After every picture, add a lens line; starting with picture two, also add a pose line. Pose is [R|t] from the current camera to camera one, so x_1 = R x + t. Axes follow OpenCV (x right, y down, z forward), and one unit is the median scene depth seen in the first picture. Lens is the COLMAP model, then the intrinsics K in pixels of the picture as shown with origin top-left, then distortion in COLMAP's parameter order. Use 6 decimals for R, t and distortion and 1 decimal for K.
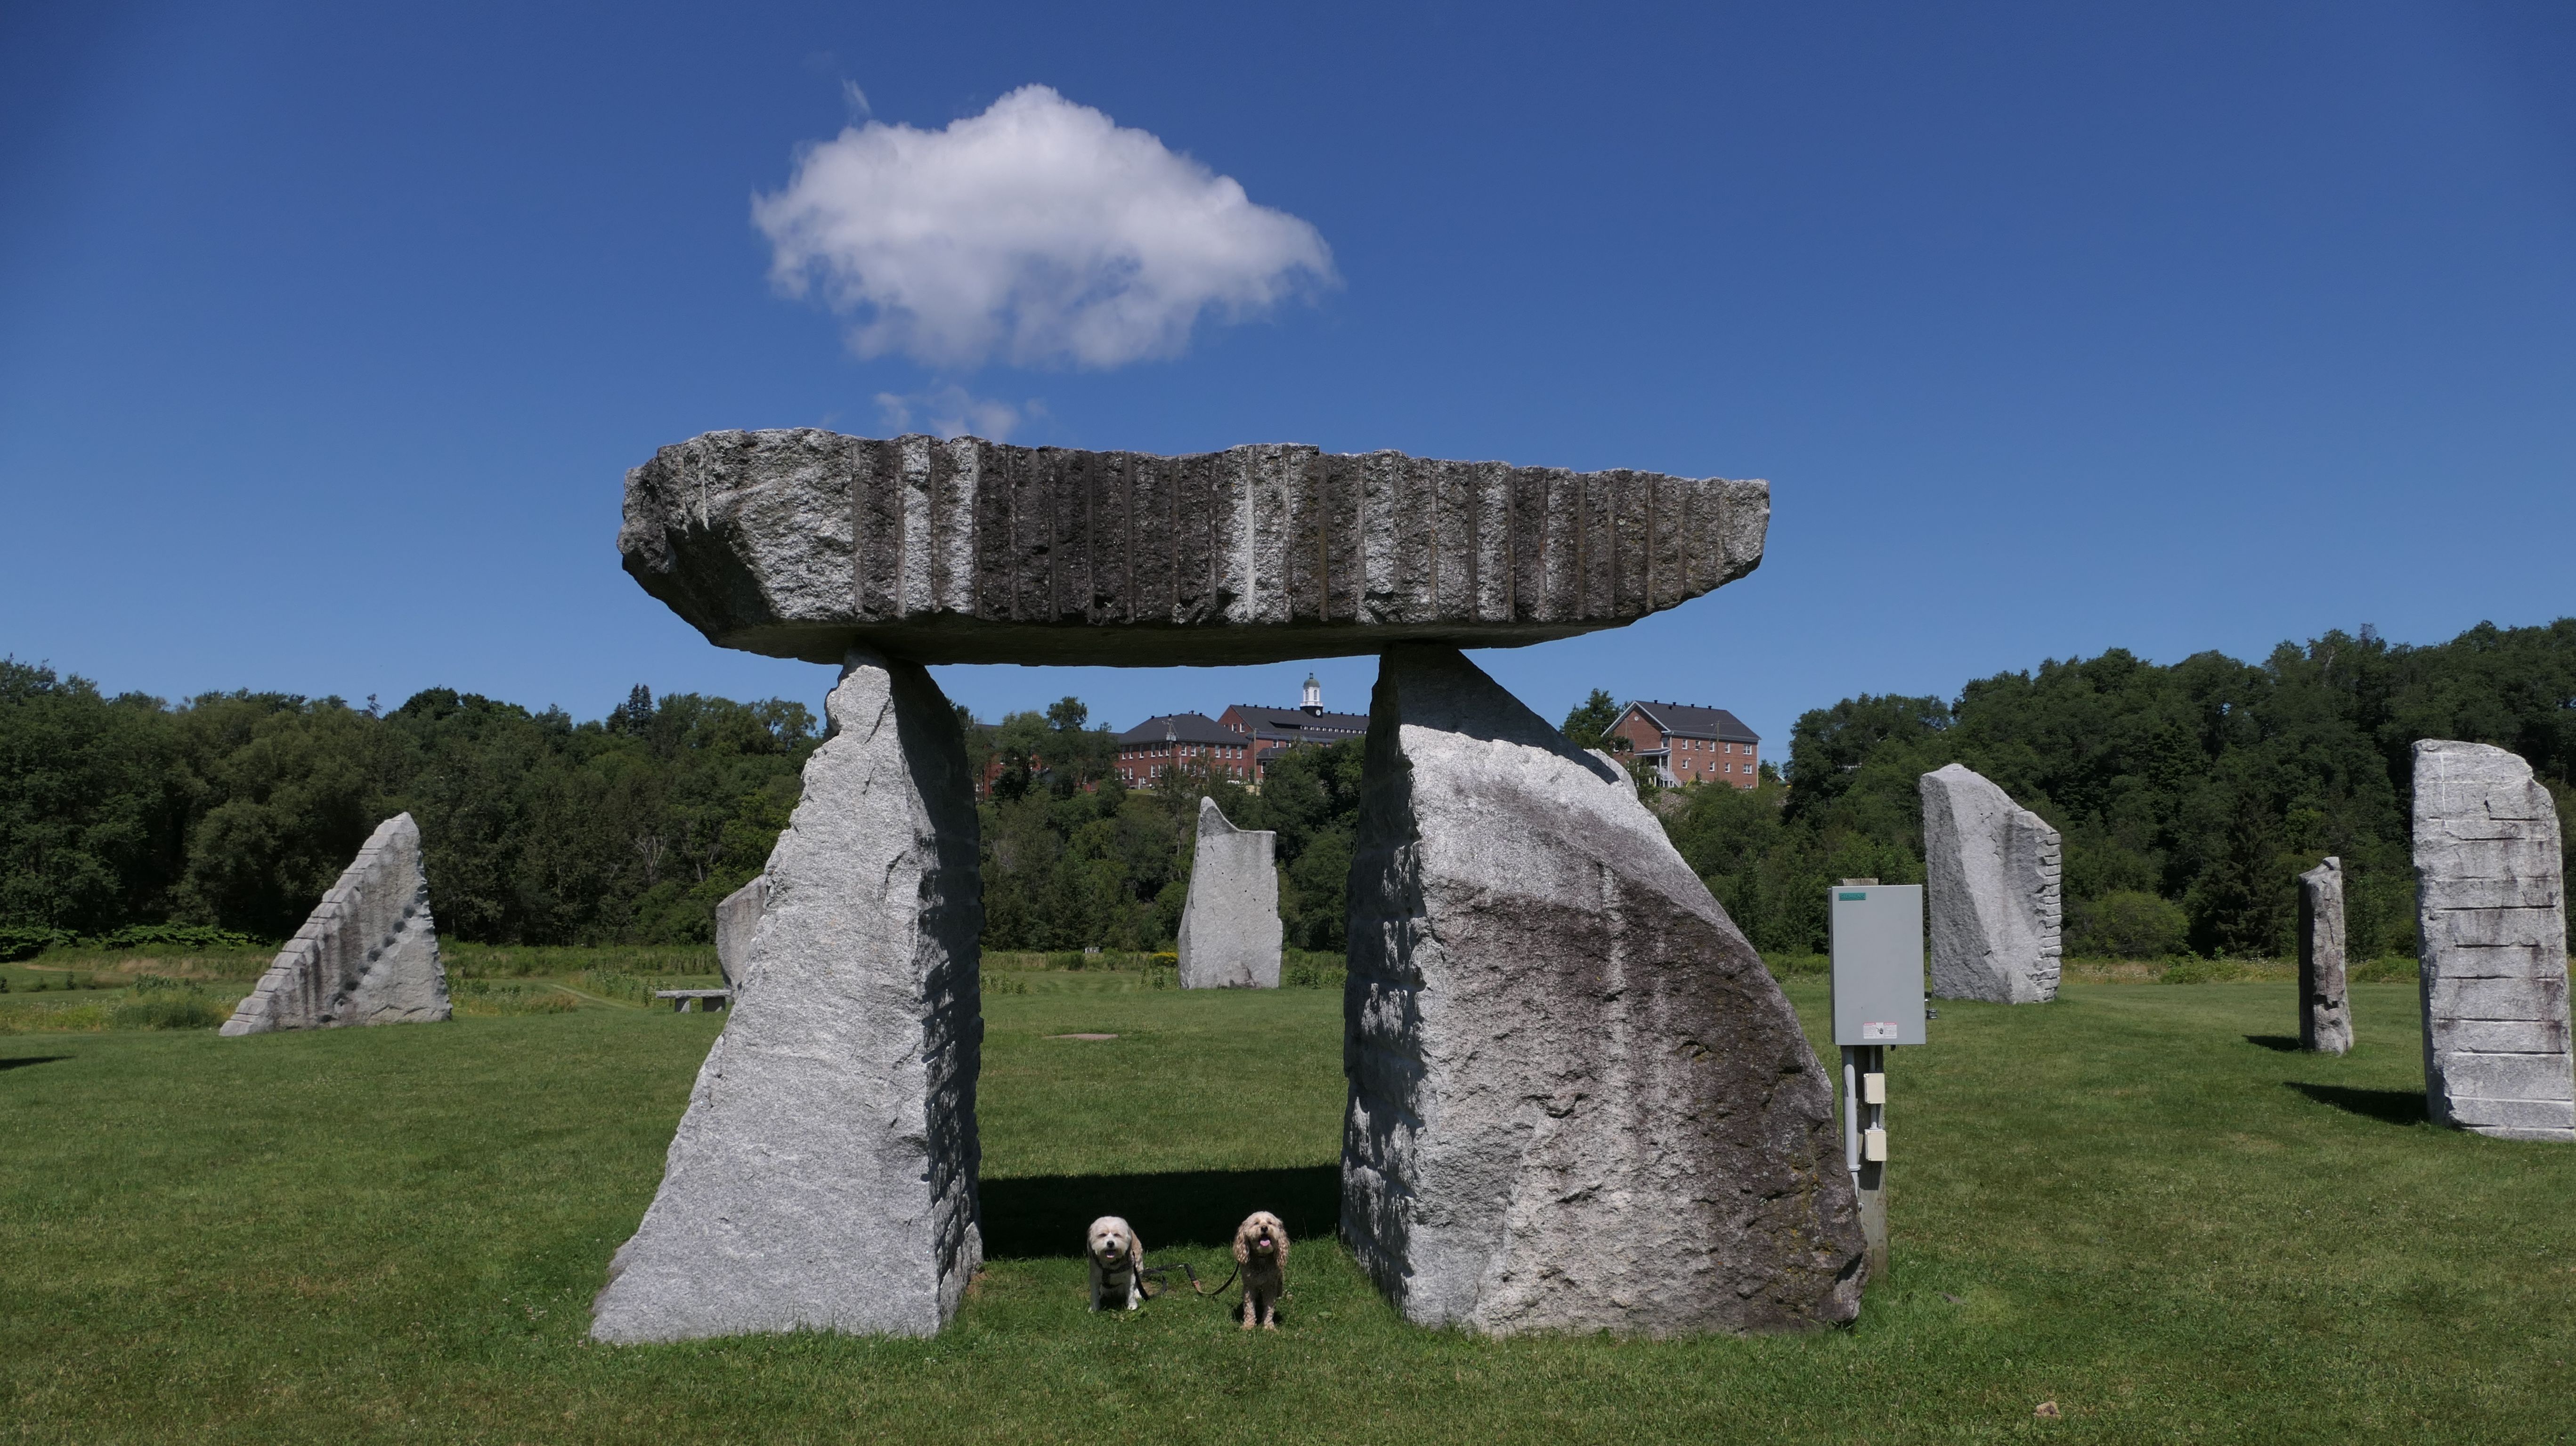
lens RADIAL K [[1842.4, 0, 1268.3], [0, 1842.4, 853.8], [0, 0, 1]] dist [-0.012836, 0.002106]
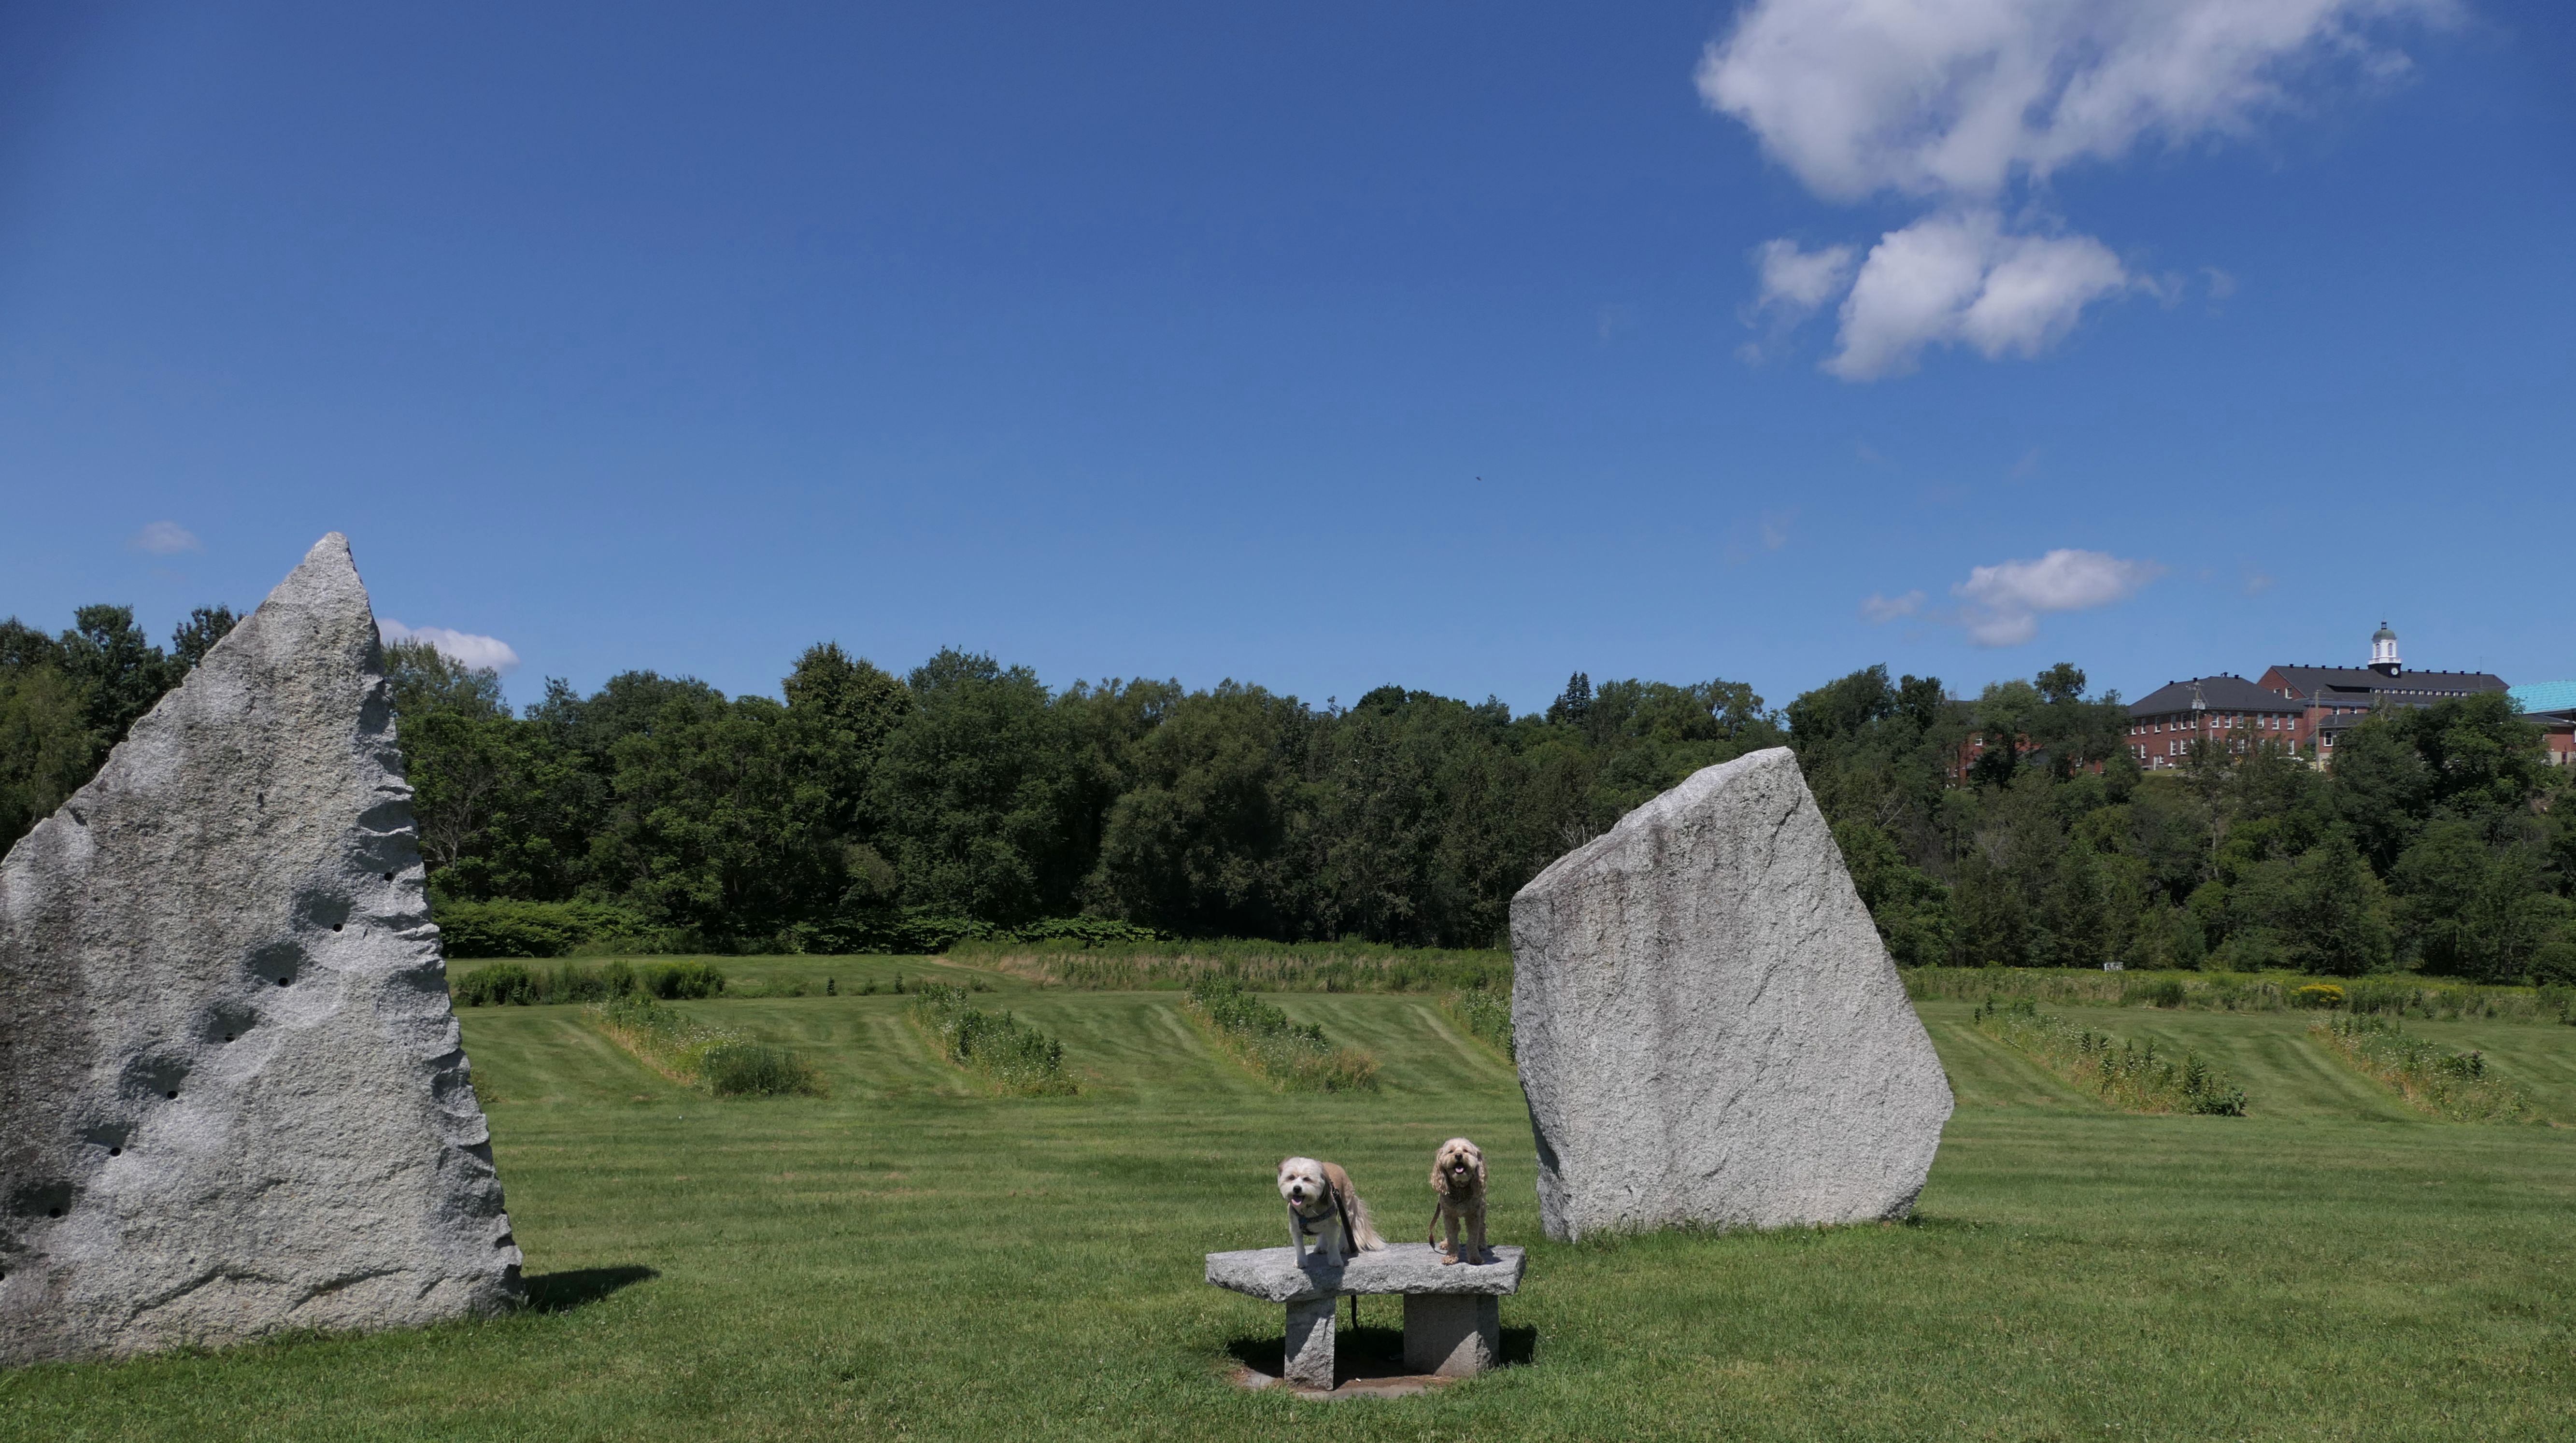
lens RADIAL K [[1925.5, 0, 1290.3], [0, 1925.5, 859.0], [0, 0, 1]] dist [-0.002976, 0.002781]
pose [[0.886717, 0.000687, -0.462313, -0.029906], [0.000939, 0.999994, 0.003286, 0.003252], [0.462312, -0.003348, 0.886711, 0.111803]]
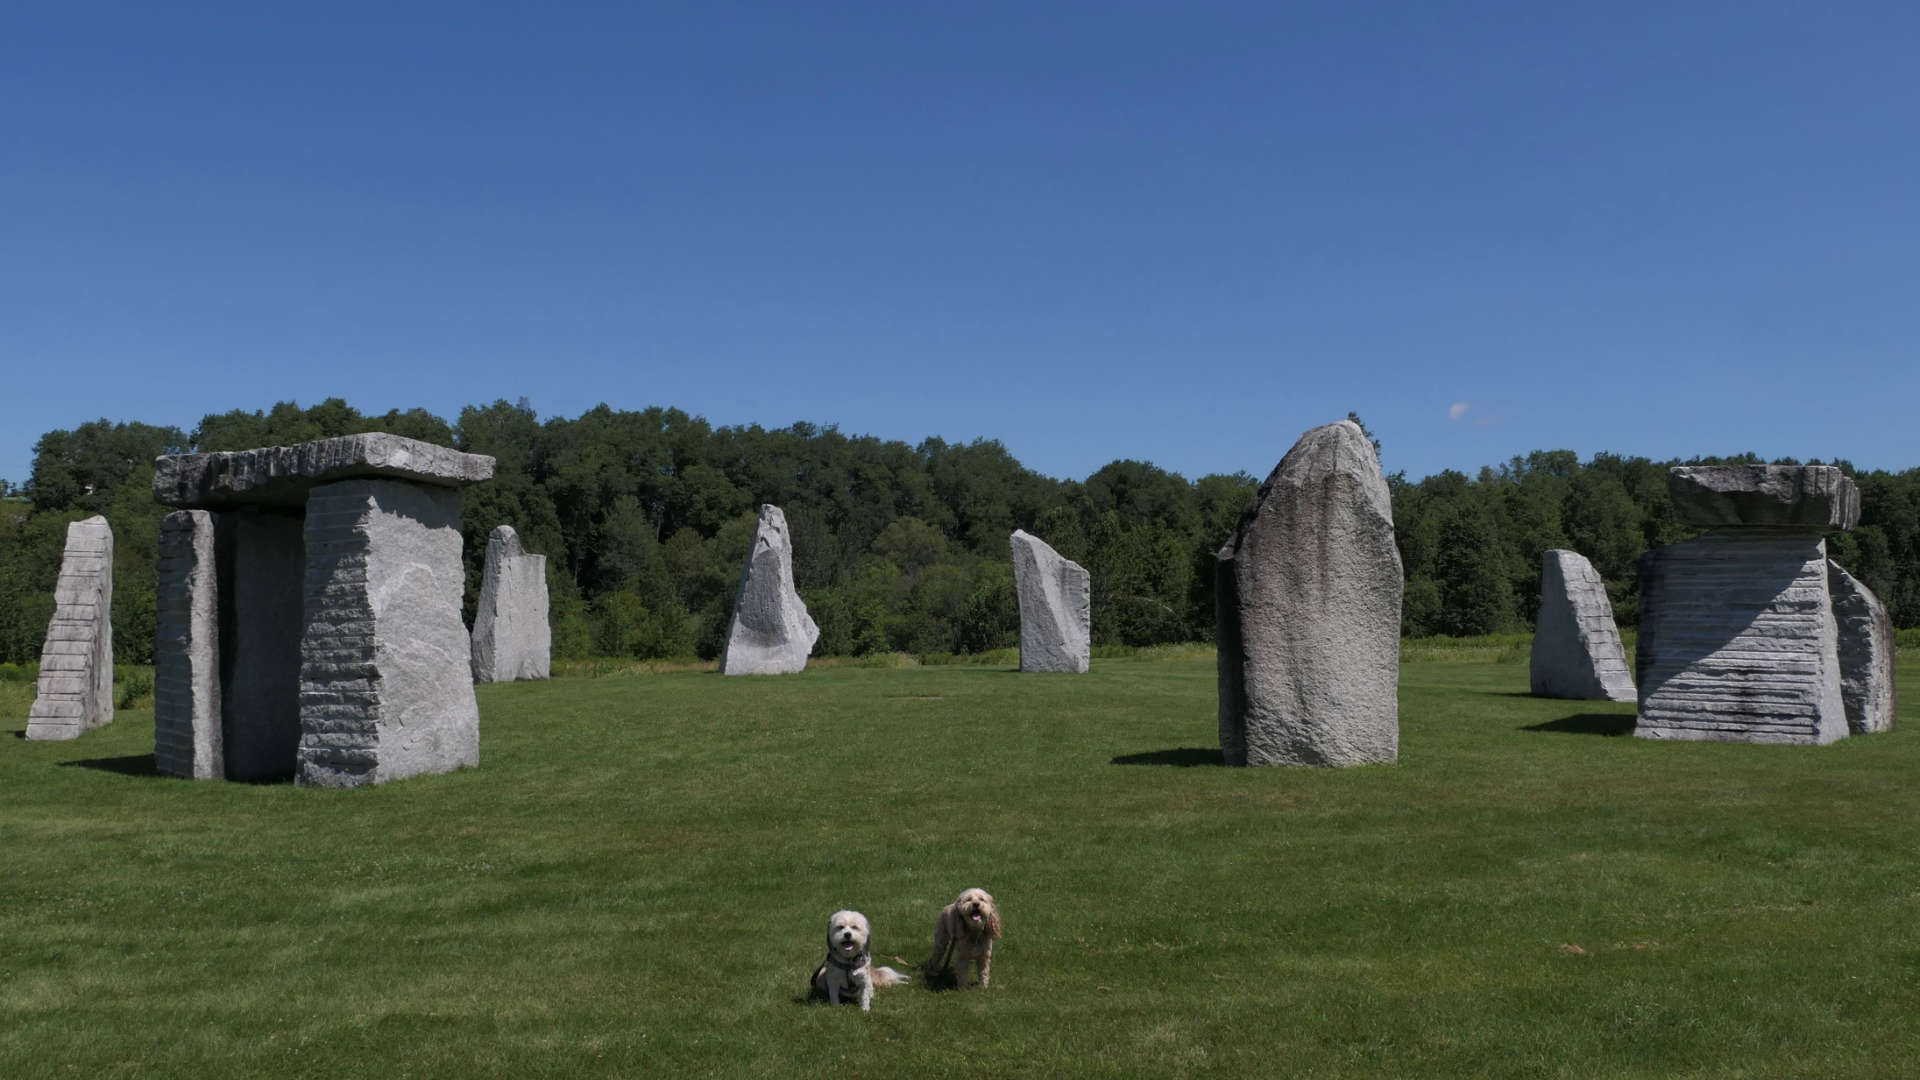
lens RADIAL K [[1713.6, 0, 887.0], [0, 1713.6, 540.4], [0, 0, 1]] dist [-0.021698, 0.000391]
pose [[0.689458, 0.037196, 0.723370, -0.116688], [-0.023671, 0.999304, -0.028823, 0.000889], [-0.723938, 0.002749, 0.689859, 0.005016]]
